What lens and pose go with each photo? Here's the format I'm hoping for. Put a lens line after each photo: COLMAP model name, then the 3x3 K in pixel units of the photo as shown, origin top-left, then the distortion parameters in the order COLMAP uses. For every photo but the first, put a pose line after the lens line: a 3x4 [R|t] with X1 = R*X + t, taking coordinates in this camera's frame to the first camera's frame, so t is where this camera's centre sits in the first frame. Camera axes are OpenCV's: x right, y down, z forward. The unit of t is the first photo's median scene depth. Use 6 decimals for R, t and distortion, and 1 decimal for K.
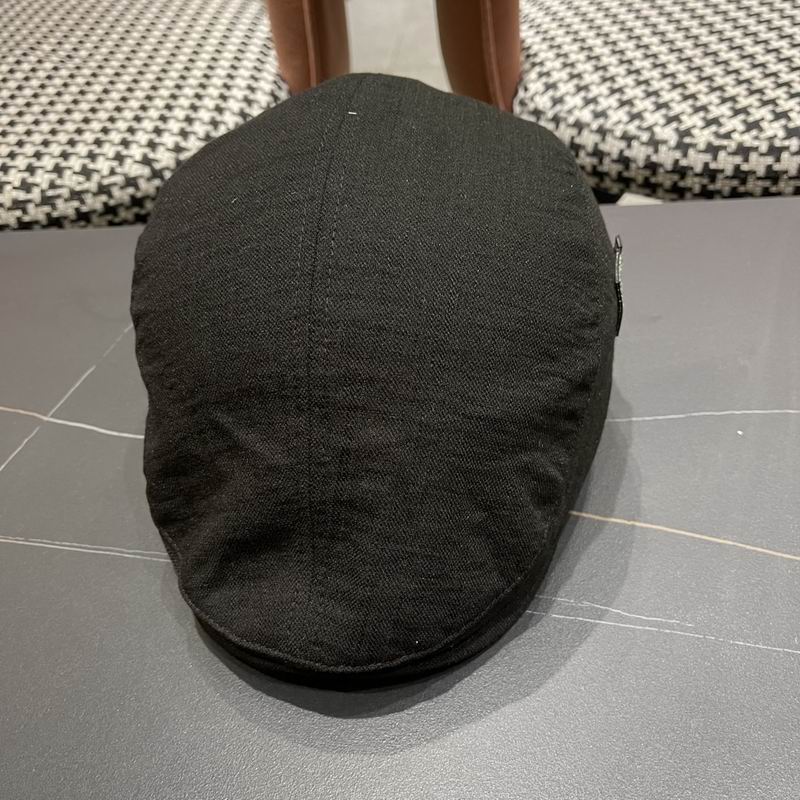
lens RADIAL K [[852.3, 0, 409.6], [0, 852.3, 412.4], [0, 0, 1]] dist [0.010803, 0.000000]
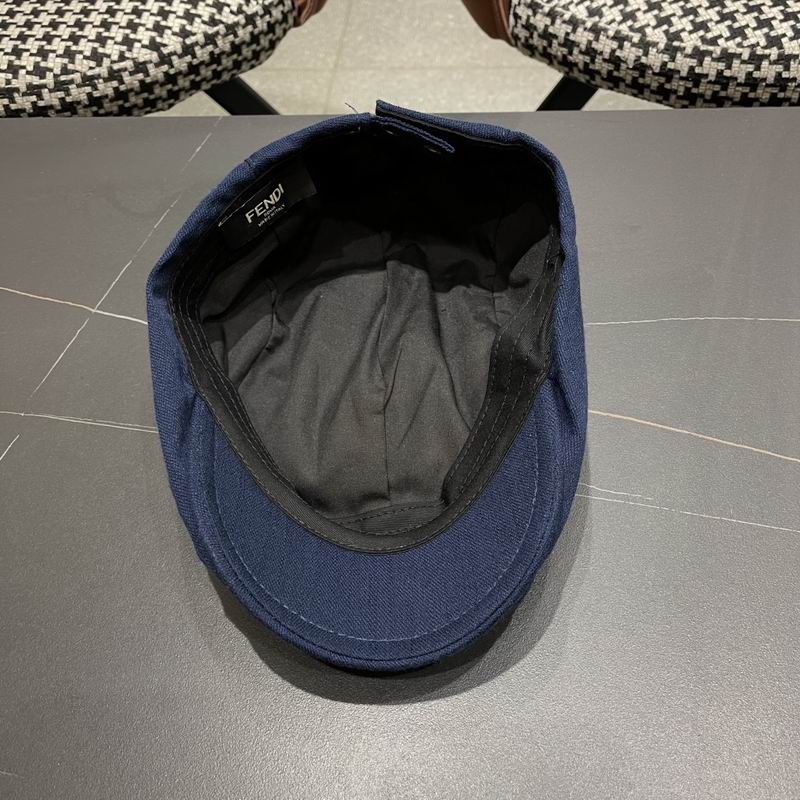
lens RADIAL K [[852.3, 0, 405.2], [0, 852.3, 416.1], [0, 0, 1]] dist [0.010803, 0.000000]
pose [[0.999279, 0.009860, 0.036676, -0.040928], [-0.016302, 0.983580, 0.179735, -0.047145], [-0.034301, -0.180203, 0.983031, -0.104530]]
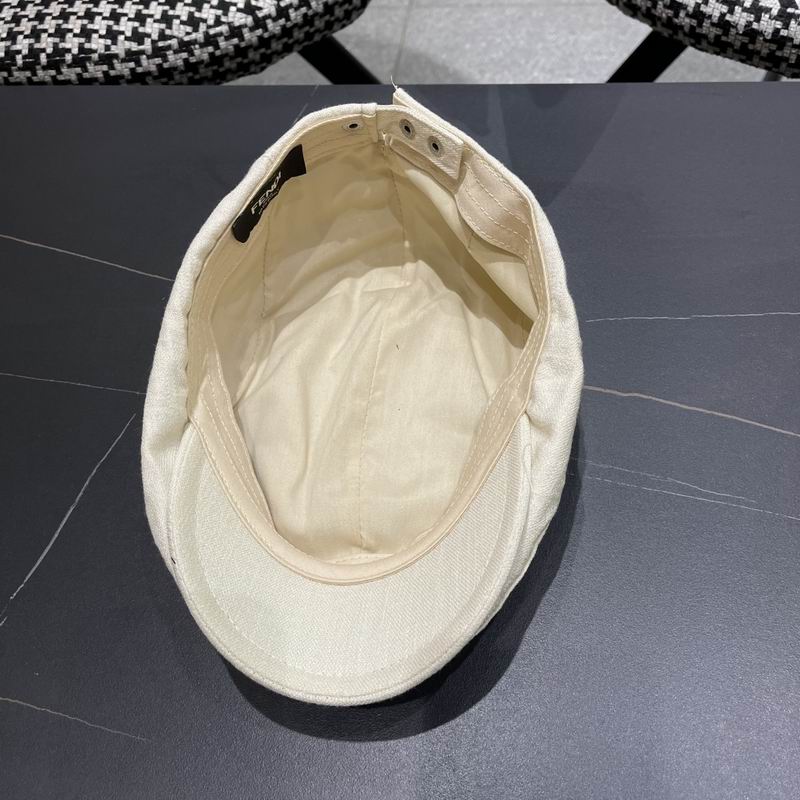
lens RADIAL K [[852.3, 0, 397.2], [0, 852.3, 416.8], [0, 0, 1]] dist [0.010803, 0.000000]
pose [[0.998982, 0.035775, -0.027488, -0.088641], [-0.027320, 0.964554, 0.262466, -0.100149], [0.035904, -0.261448, 0.964550, -0.109361]]
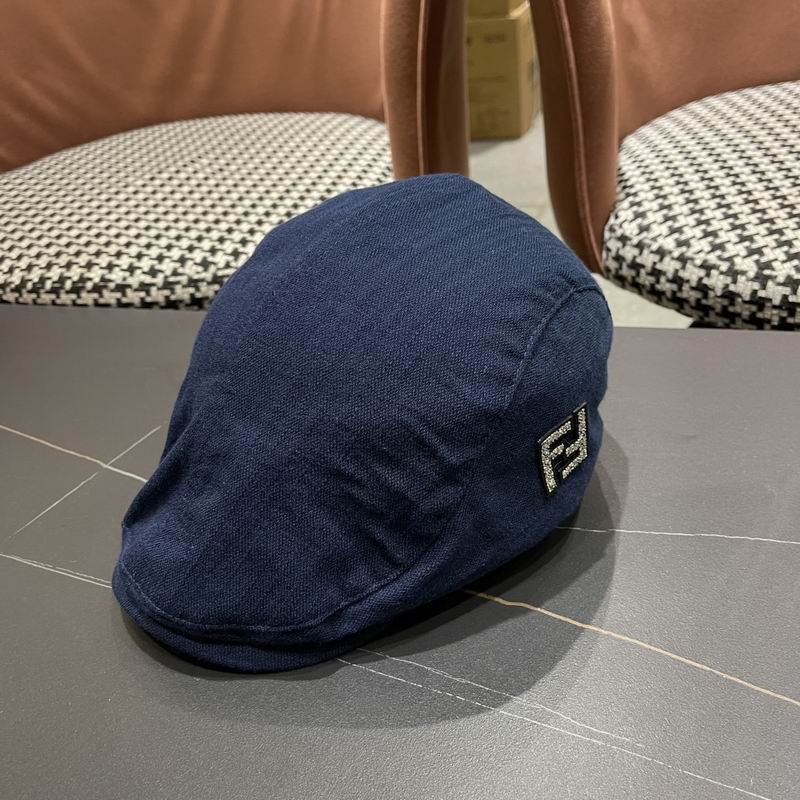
lens RADIAL K [[852.3, 0, 401.7], [0, 852.3, 403.8], [0, 0, 1]] dist [0.010803, 0.000000]
pose [[0.974748, 0.101074, -0.199124, 0.117010], [-0.130658, 0.981277, -0.141503, 0.025038], [0.181094, 0.163947, 0.969704, -0.012210]]
